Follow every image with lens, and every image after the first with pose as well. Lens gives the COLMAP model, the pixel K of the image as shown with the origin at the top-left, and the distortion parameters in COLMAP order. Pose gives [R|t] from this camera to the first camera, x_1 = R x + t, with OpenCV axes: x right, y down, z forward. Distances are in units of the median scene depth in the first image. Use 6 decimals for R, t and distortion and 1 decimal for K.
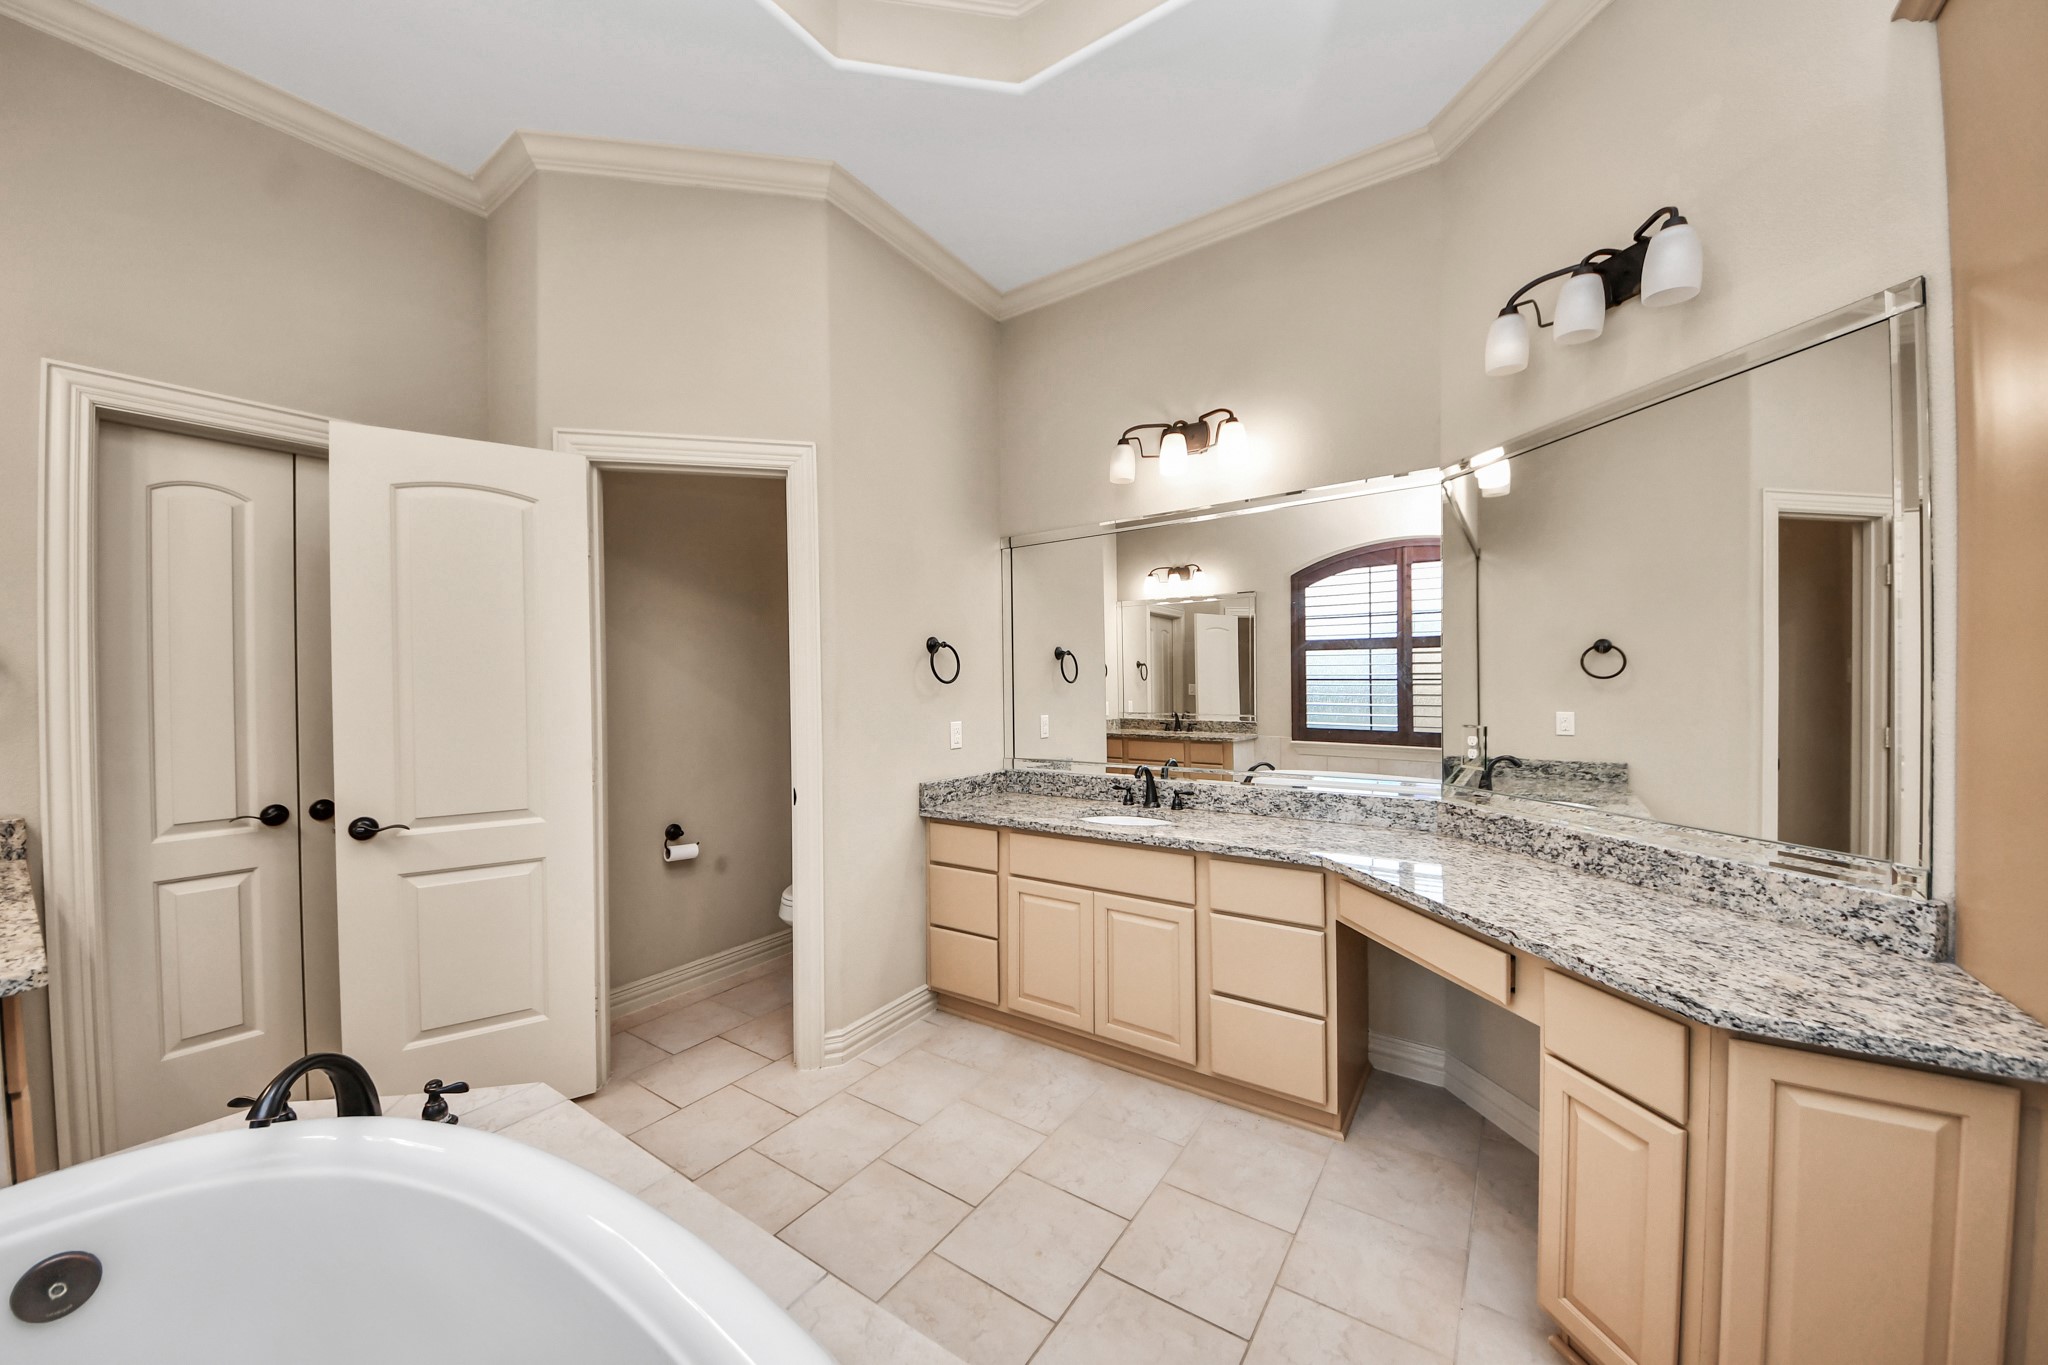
lens RADIAL K [[744.4, 0, 1012.1], [0, 744.4, 683.8], [0, 0, 1]] dist [0.005030, -0.001657]
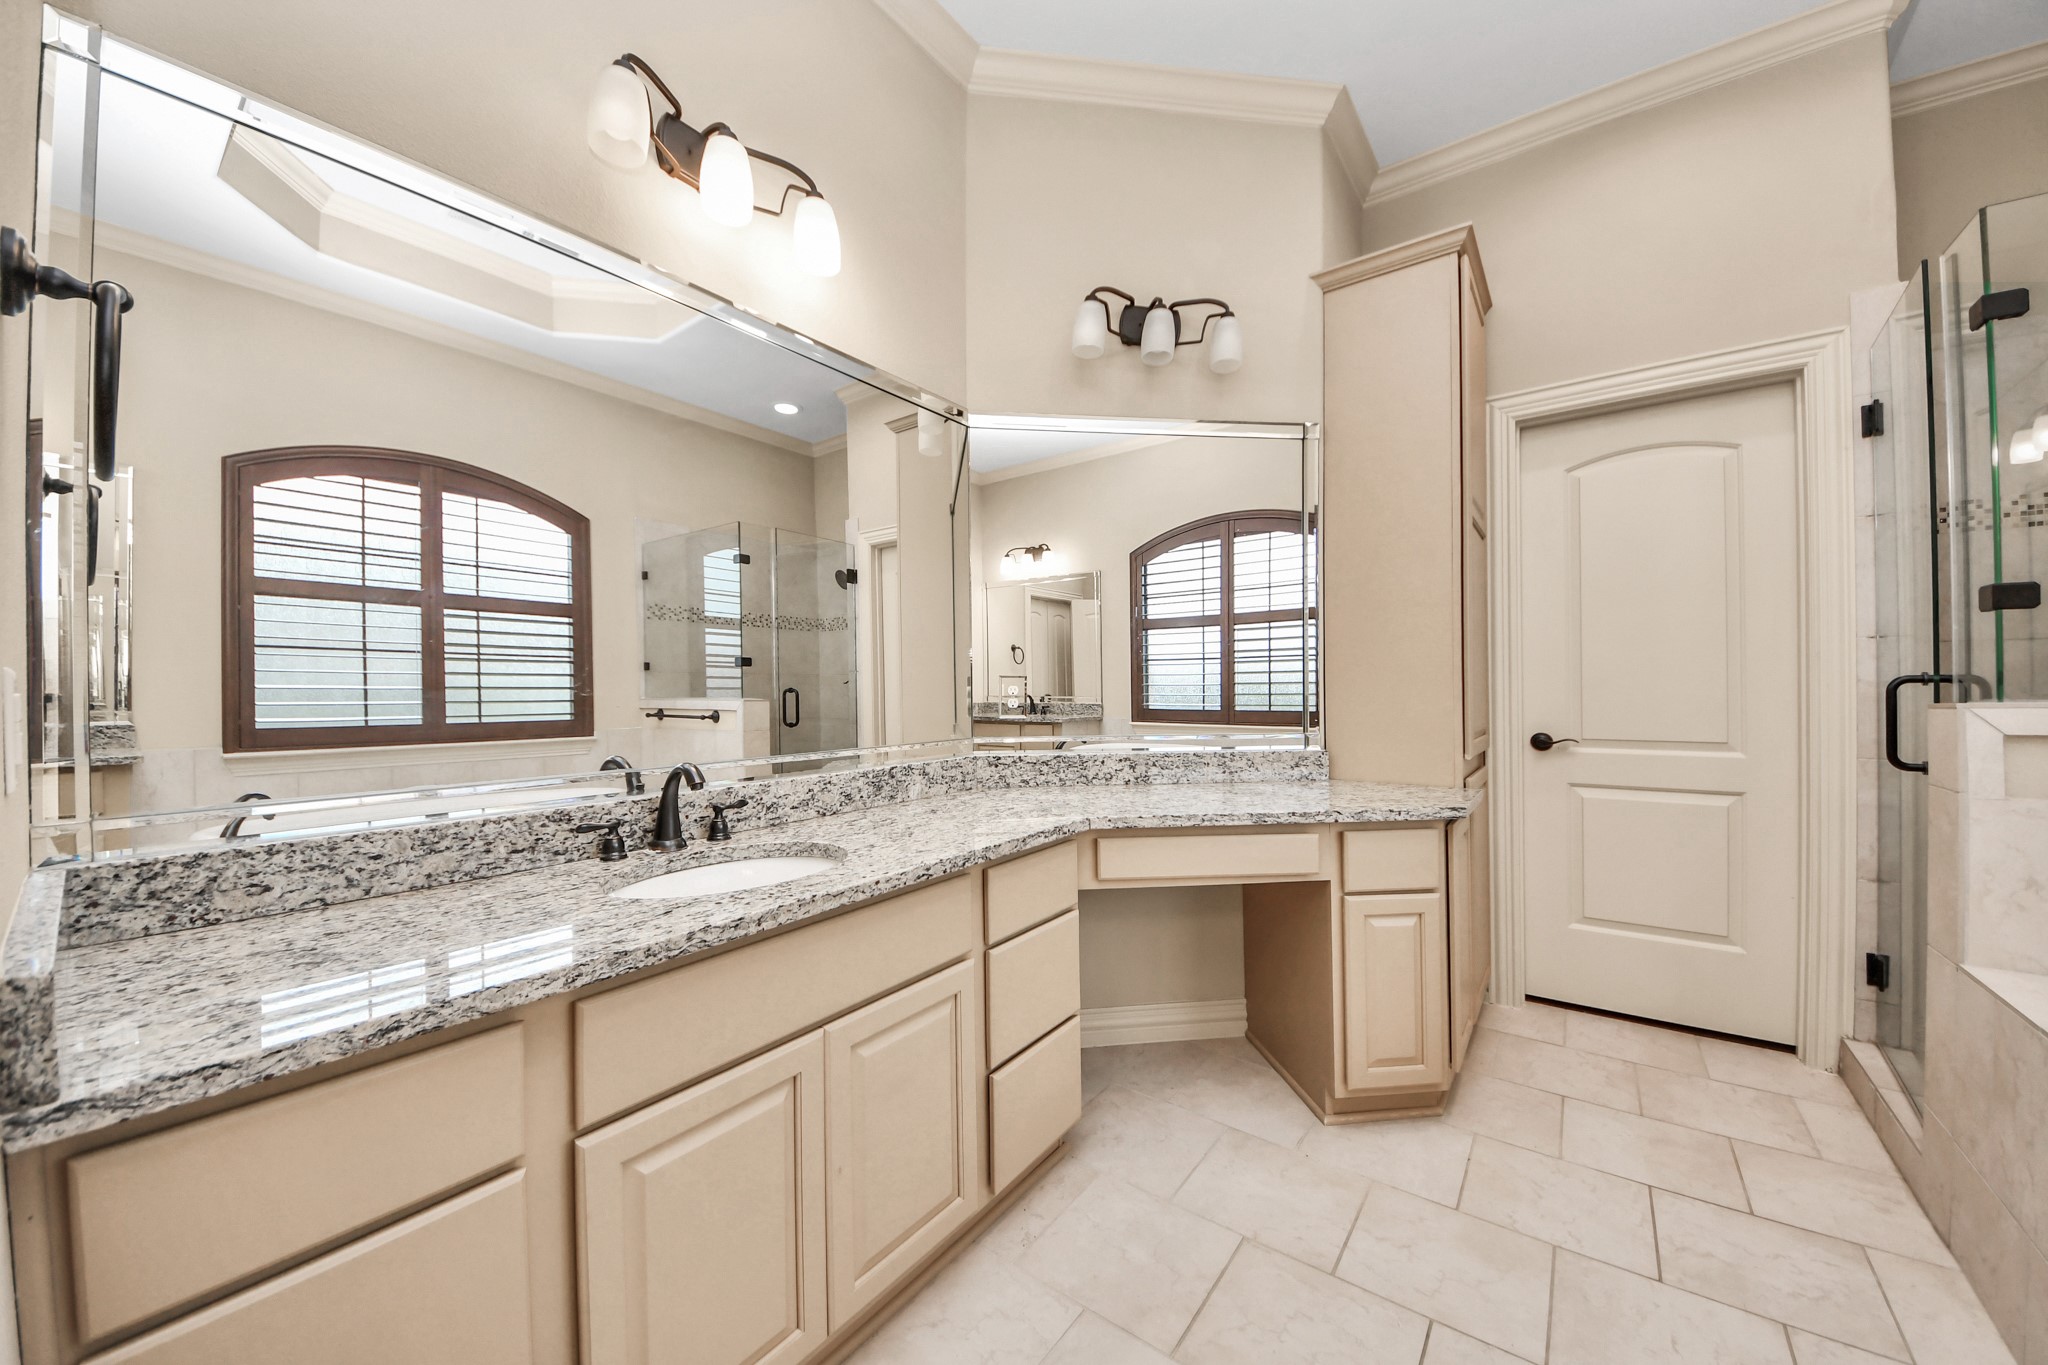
lens RADIAL K [[744.4, 0, 1063.3], [0, 744.4, 671.2], [0, 0, 1]] dist [0.005030, -0.001657]
pose [[0.025644, 0.021389, 0.999442, -0.338894], [0.006200, 0.999748, -0.021554, 0.064867], [-0.999652, 0.006749, 0.025505, 0.788469]]
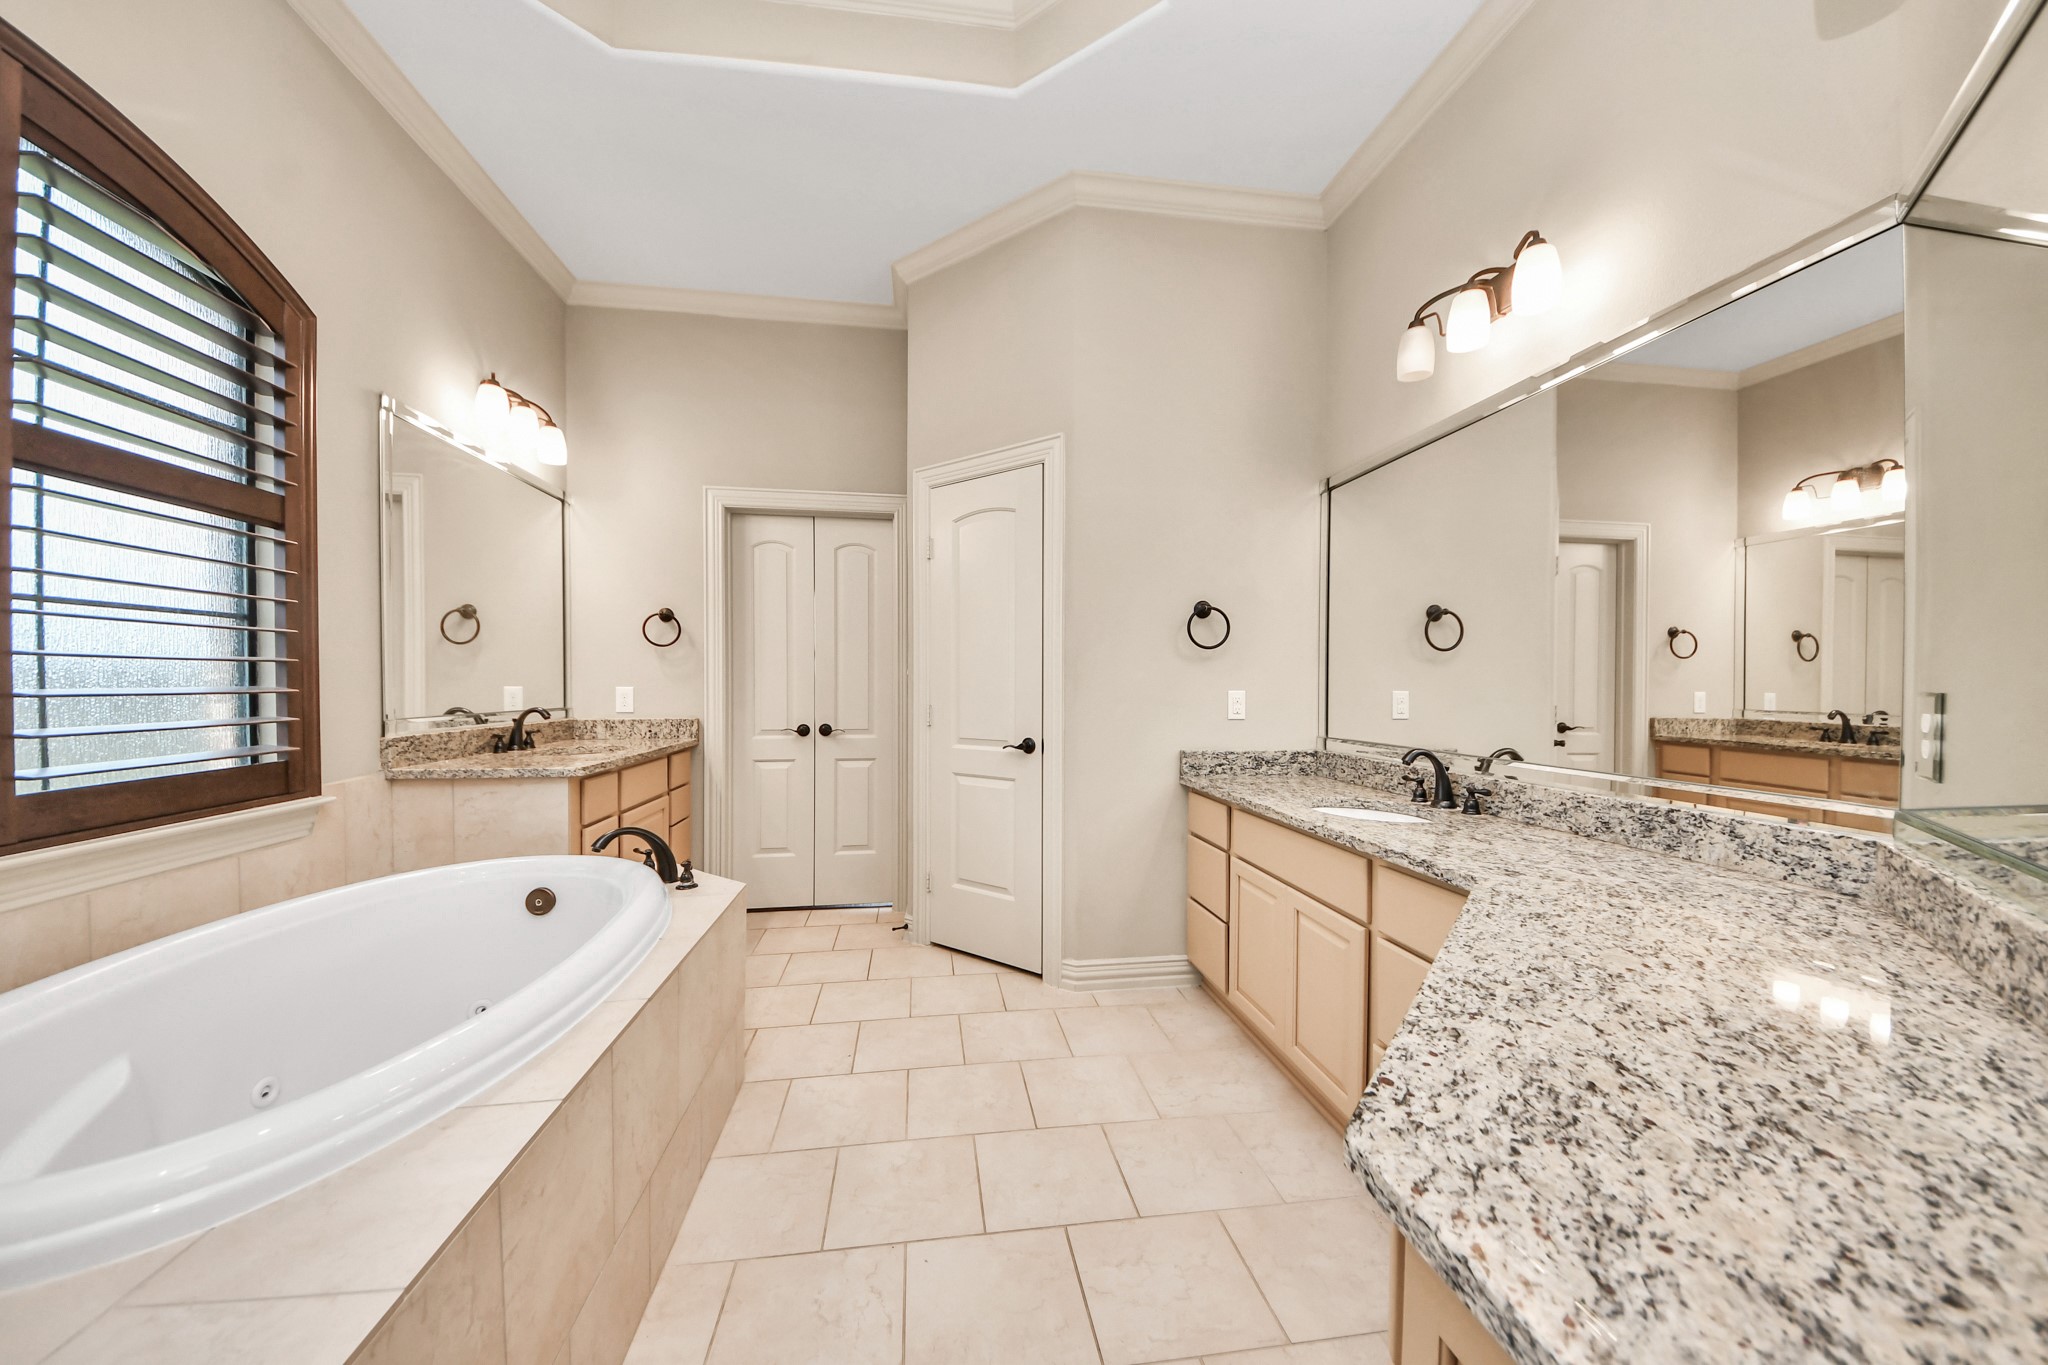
lens RADIAL K [[744.4, 0, 1042.5], [0, 744.4, 702.5], [0, 0, 1]] dist [0.005030, -0.001657]
pose [[0.668773, 0.024982, -0.743046, 0.511462], [-0.011489, 0.999663, 0.023270, 0.051519], [0.743377, -0.007025, 0.668835, 0.214078]]
